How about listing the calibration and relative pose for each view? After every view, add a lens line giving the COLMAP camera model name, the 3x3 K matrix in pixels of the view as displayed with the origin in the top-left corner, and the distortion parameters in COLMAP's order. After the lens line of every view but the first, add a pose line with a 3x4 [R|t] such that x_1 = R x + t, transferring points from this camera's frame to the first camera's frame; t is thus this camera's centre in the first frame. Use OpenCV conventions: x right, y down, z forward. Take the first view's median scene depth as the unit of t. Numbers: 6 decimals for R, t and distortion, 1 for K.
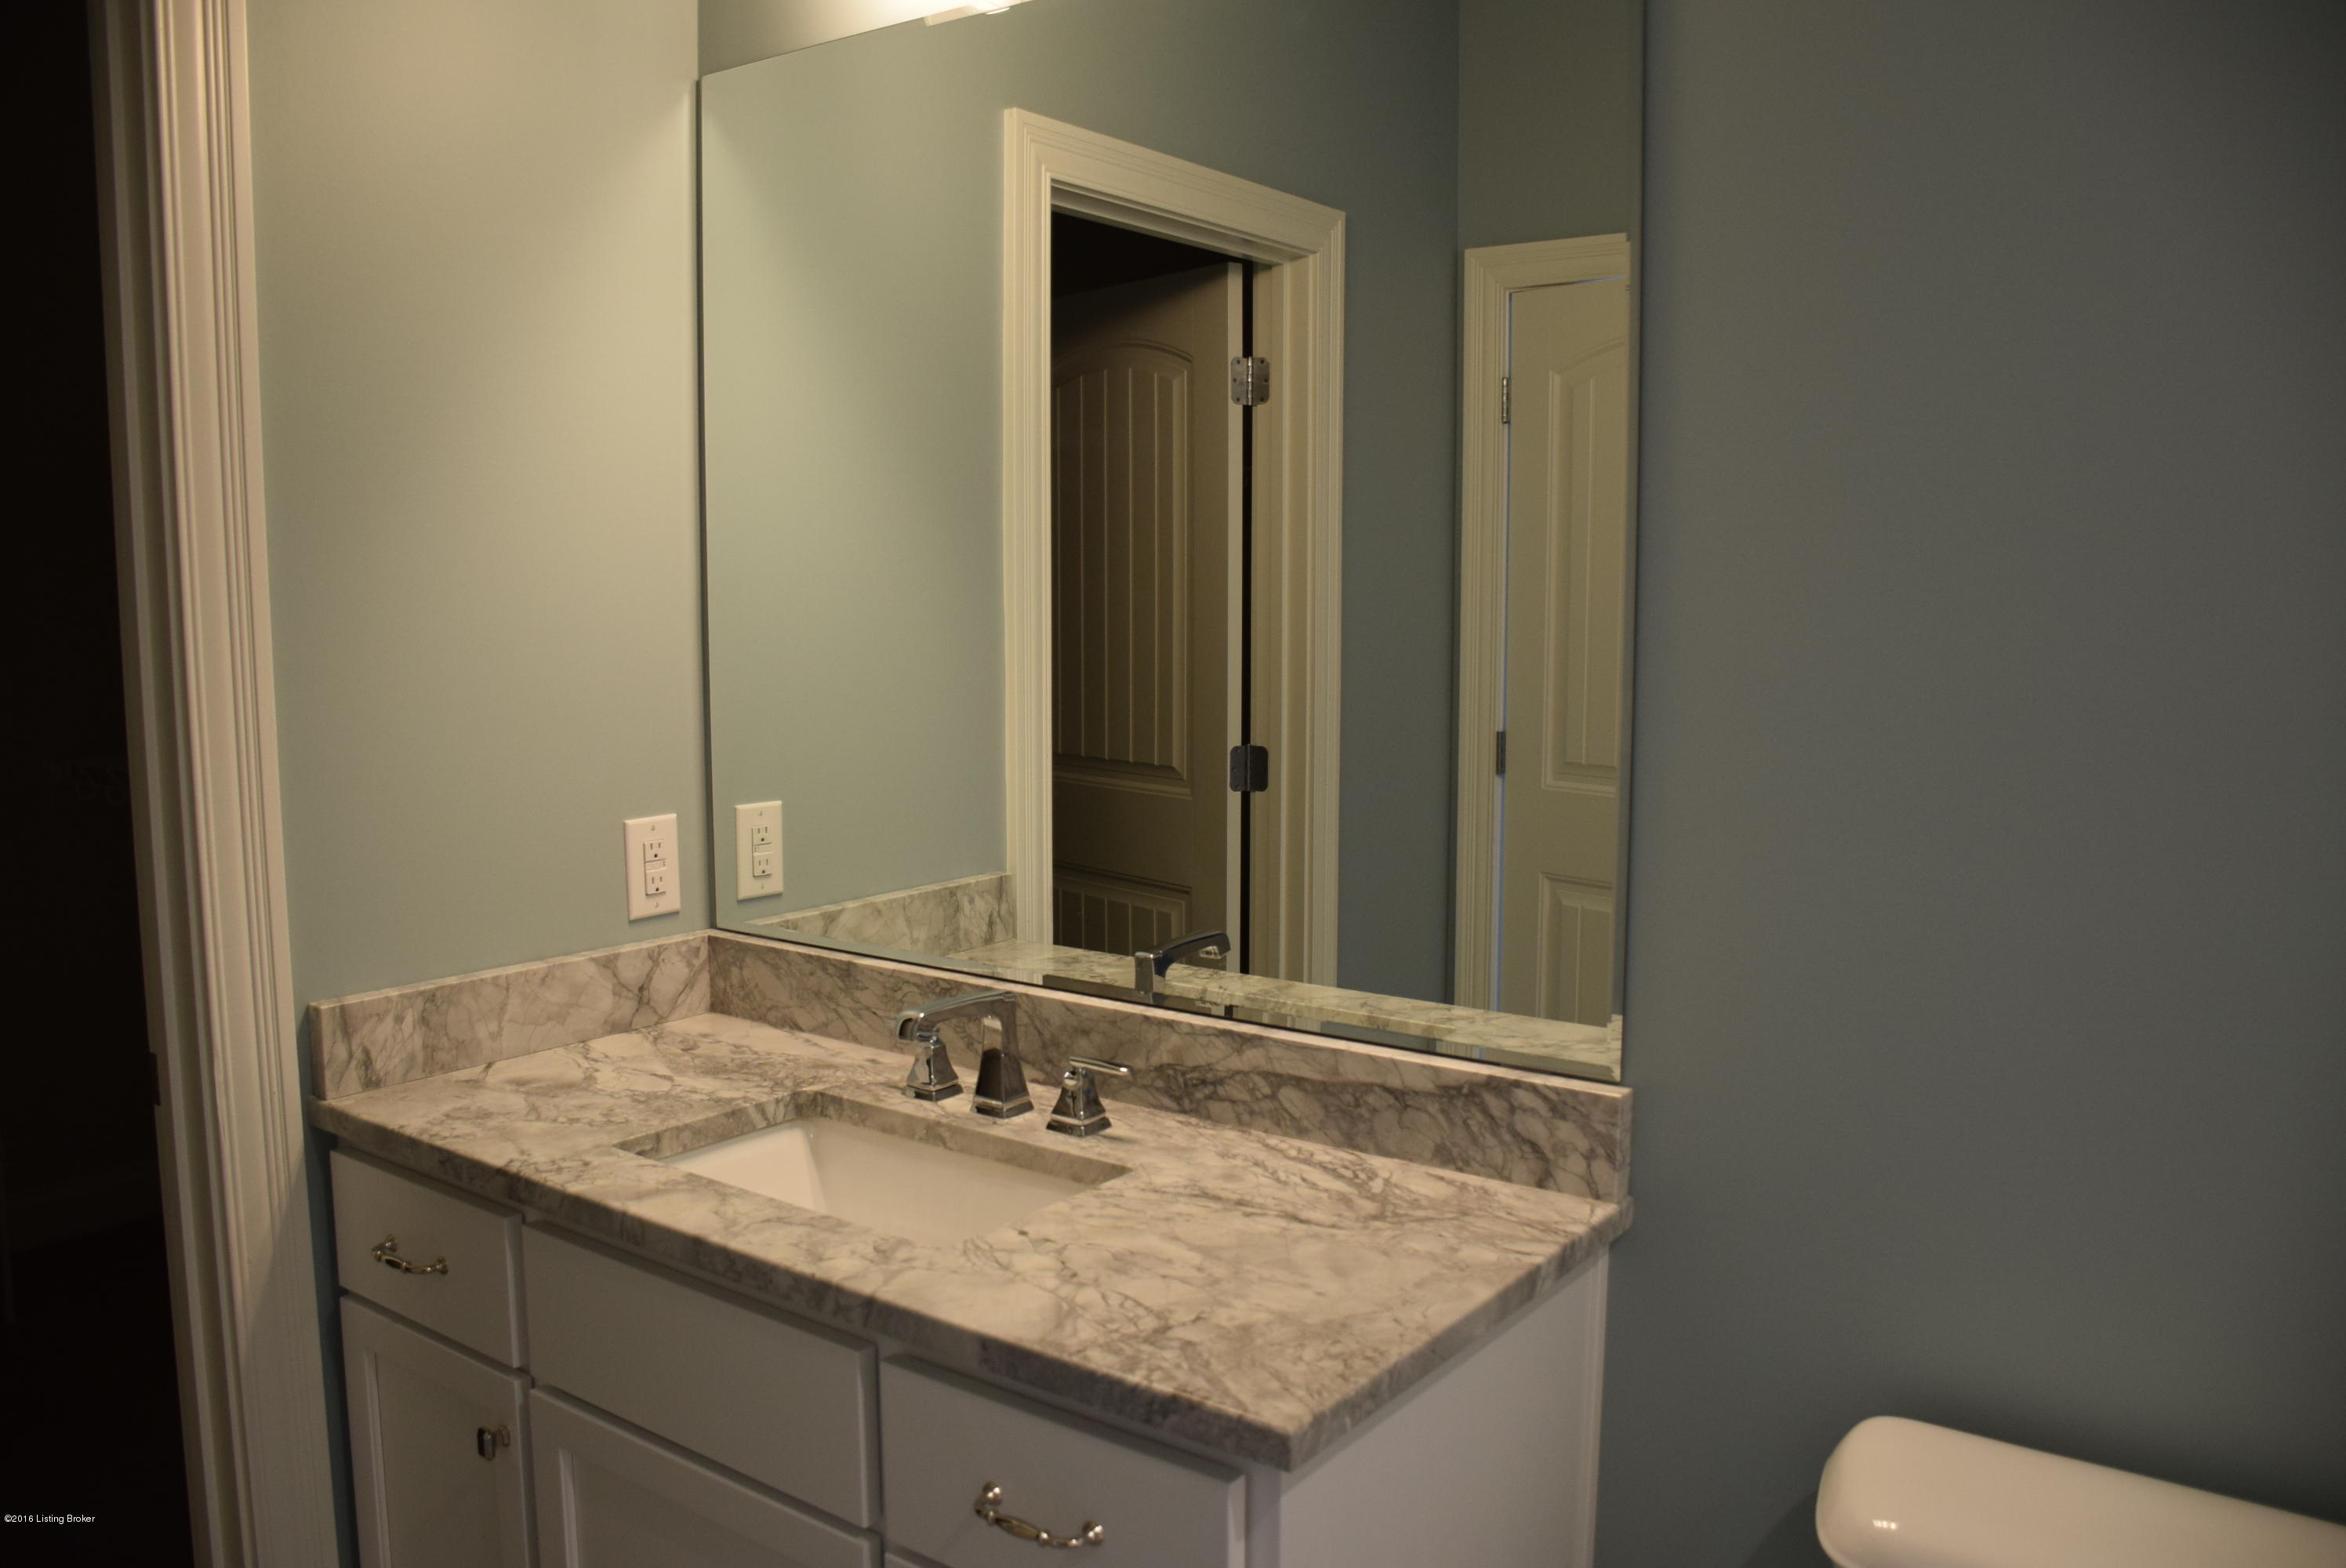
lens RADIAL K [[1855.6, 0, 1173.8], [0, 1855.6, 785.9], [0, 0, 1]] dist [-0.089333, 0.002094]
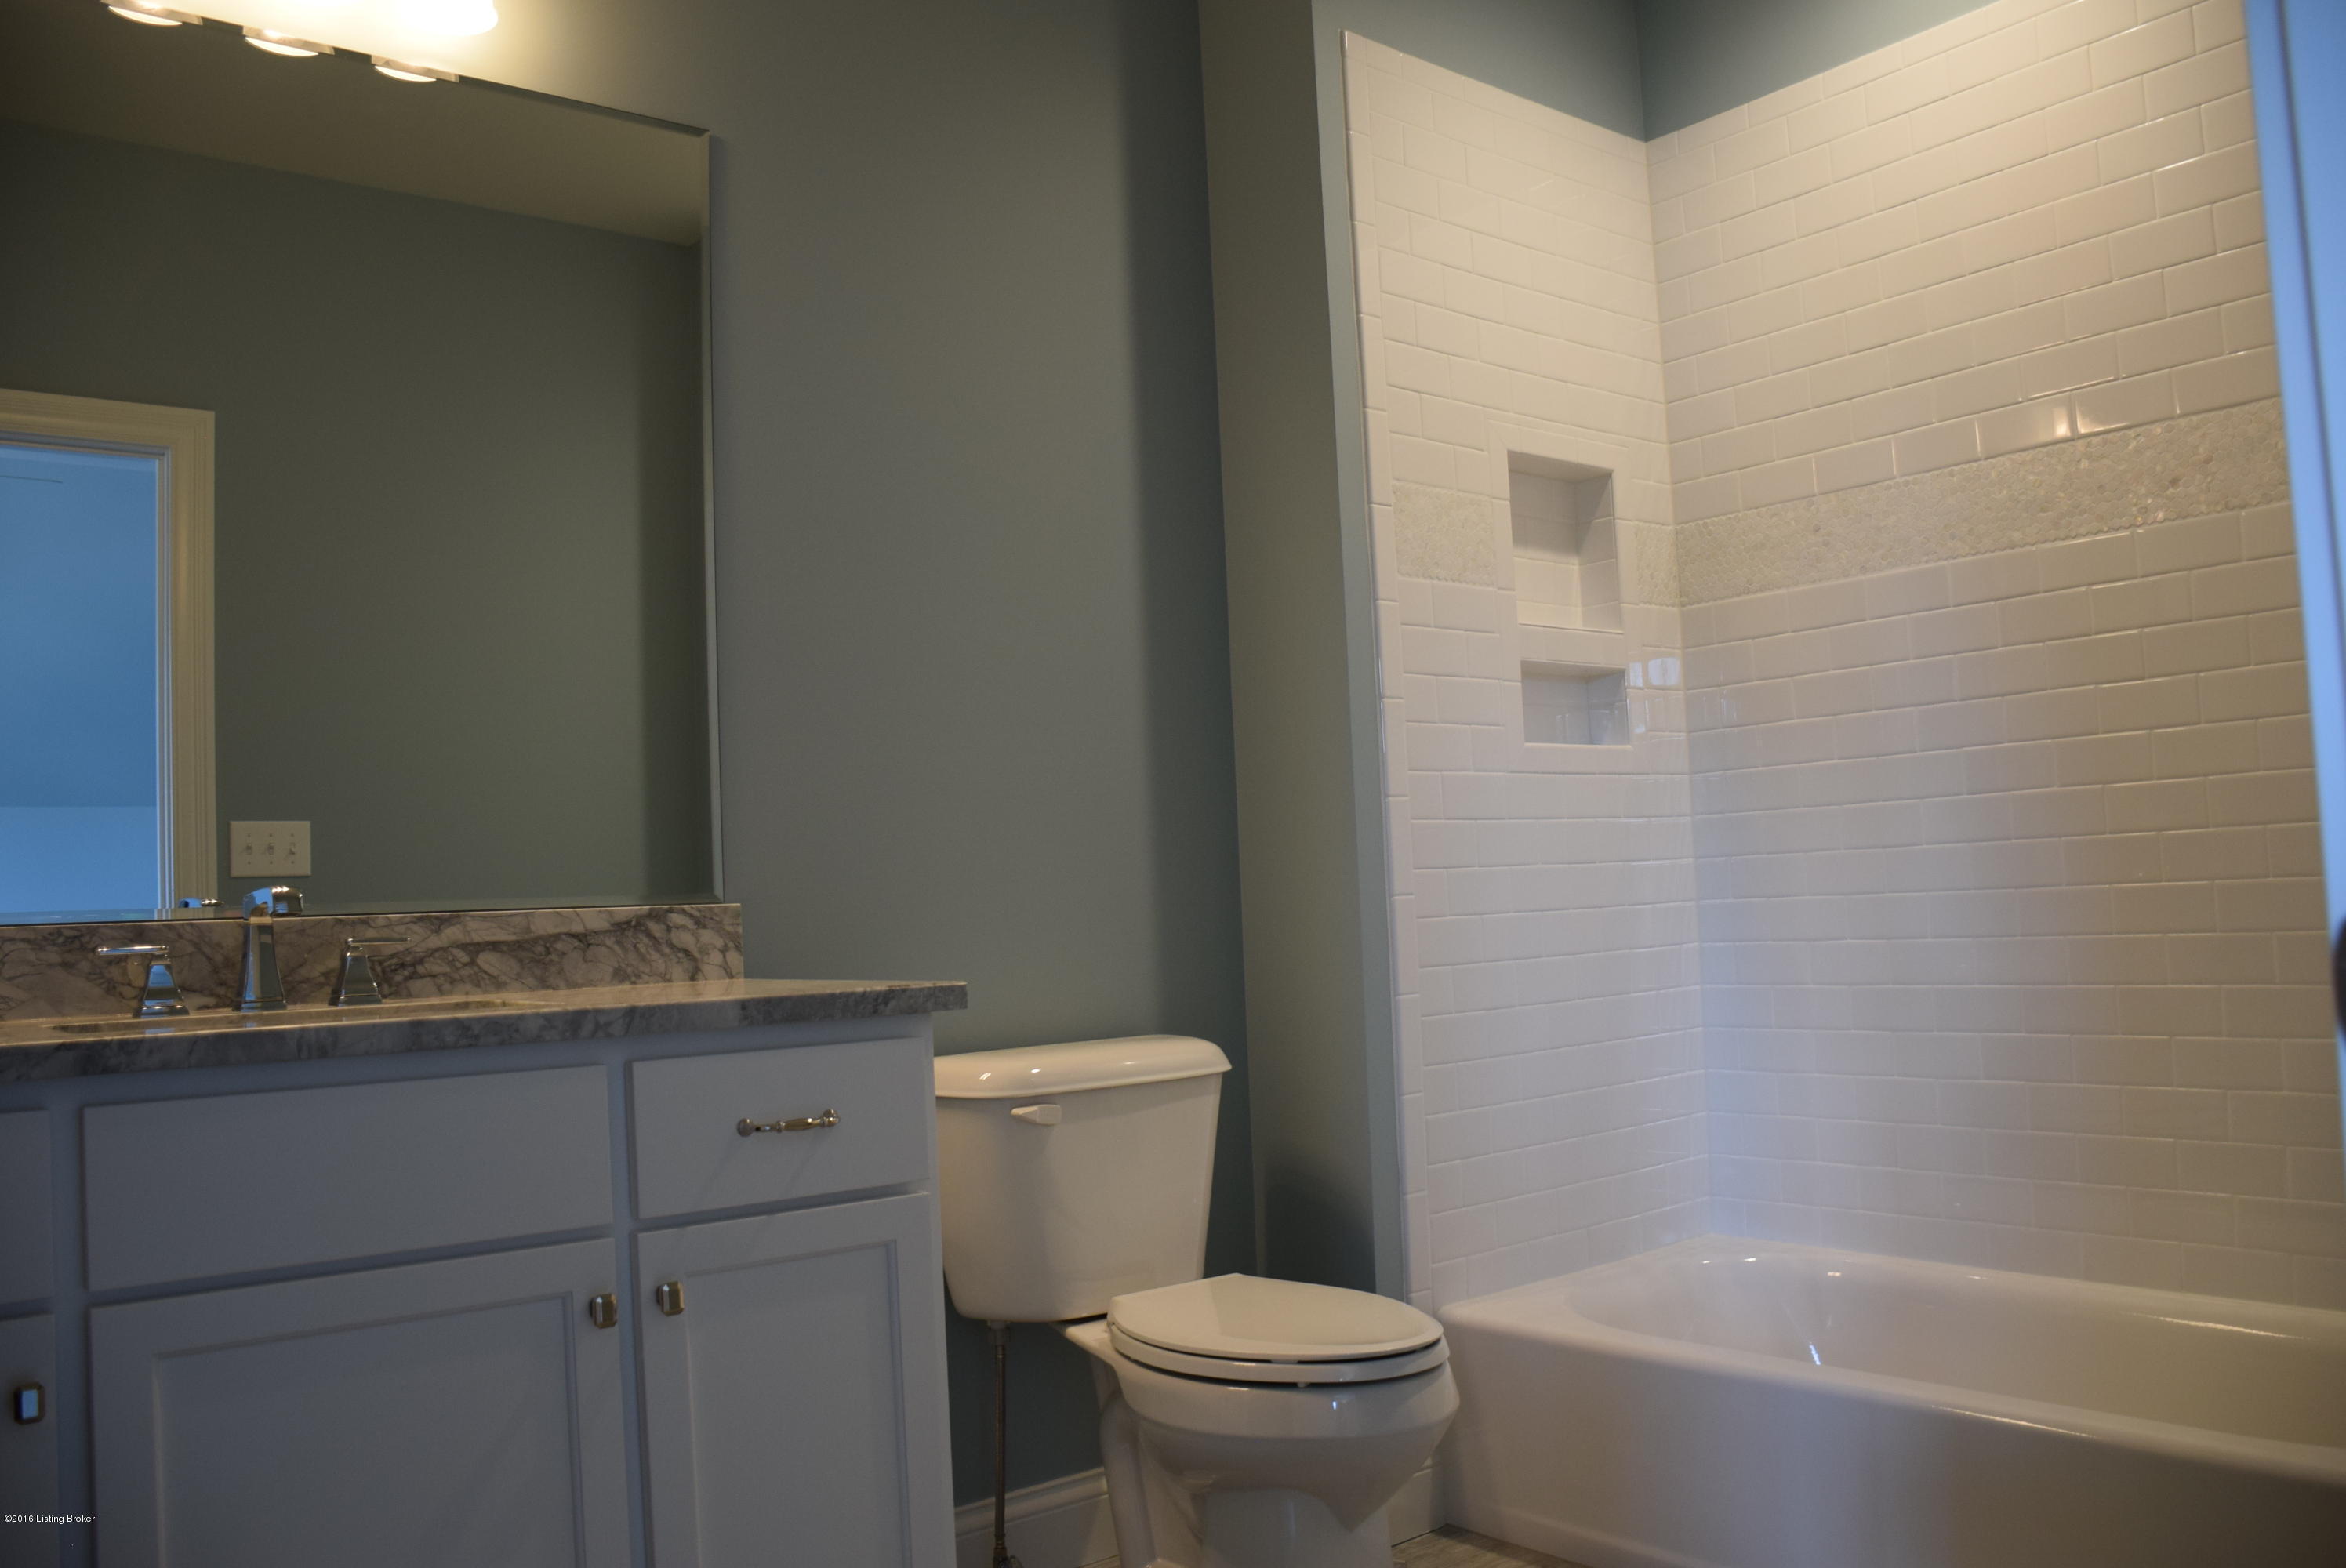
lens RADIAL K [[1855.6, 0, 1174.2], [0, 1855.6, 784.8], [0, 0, 1]] dist [-0.089333, 0.002094]
pose [[0.273208, 0.038869, 0.961169, -1.017054], [0.150952, 0.985072, -0.082743, 0.228717], [-0.950037, 0.167696, 0.263263, 0.227209]]
